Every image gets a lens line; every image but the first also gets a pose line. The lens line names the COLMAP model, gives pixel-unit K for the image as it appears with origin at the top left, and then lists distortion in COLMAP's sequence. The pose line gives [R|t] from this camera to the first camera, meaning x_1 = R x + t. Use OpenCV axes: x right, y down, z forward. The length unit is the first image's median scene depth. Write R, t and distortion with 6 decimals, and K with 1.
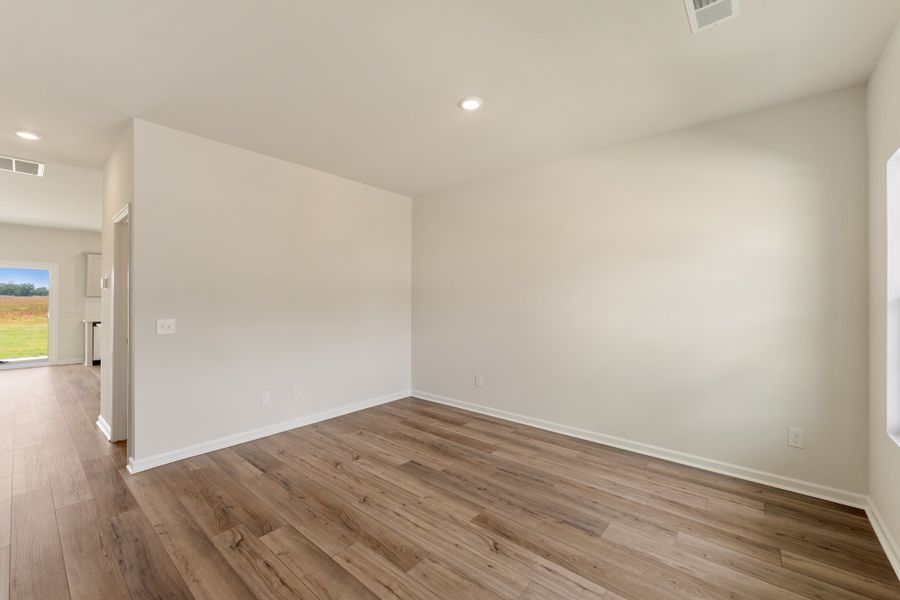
lens RADIAL K [[369.9, 0, 448.5], [0, 369.9, 297.8], [0, 0, 1]] dist [-0.019799, 0.000053]
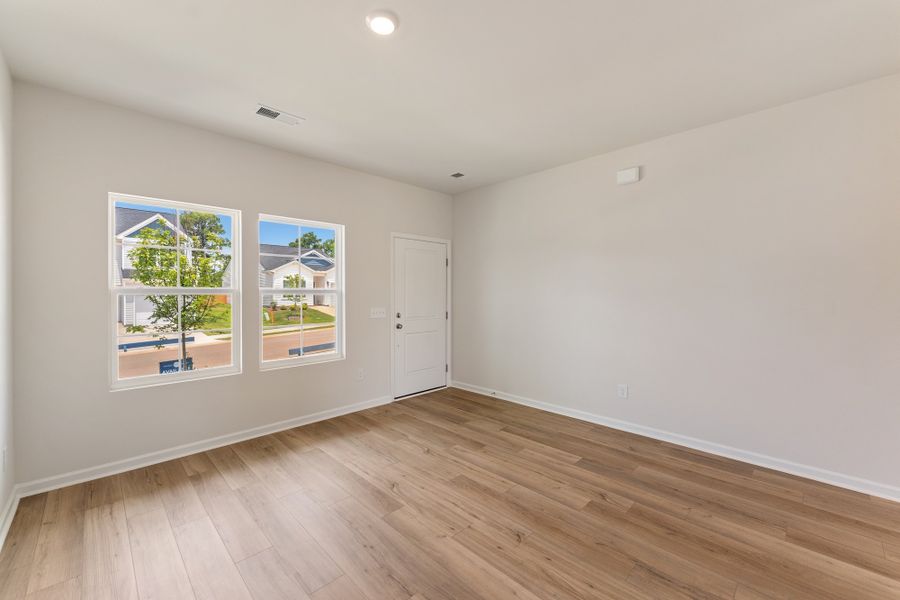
lens RADIAL K [[369.9, 0, 448.6], [0, 369.9, 296.3], [0, 0, 1]] dist [-0.019799, 0.000053]
pose [[-0.995978, -0.001125, 0.089587, -0.164610], [-0.000497, 0.999975, 0.007025, 0.005673], [-0.089593, 0.006952, -0.995954, 2.076024]]
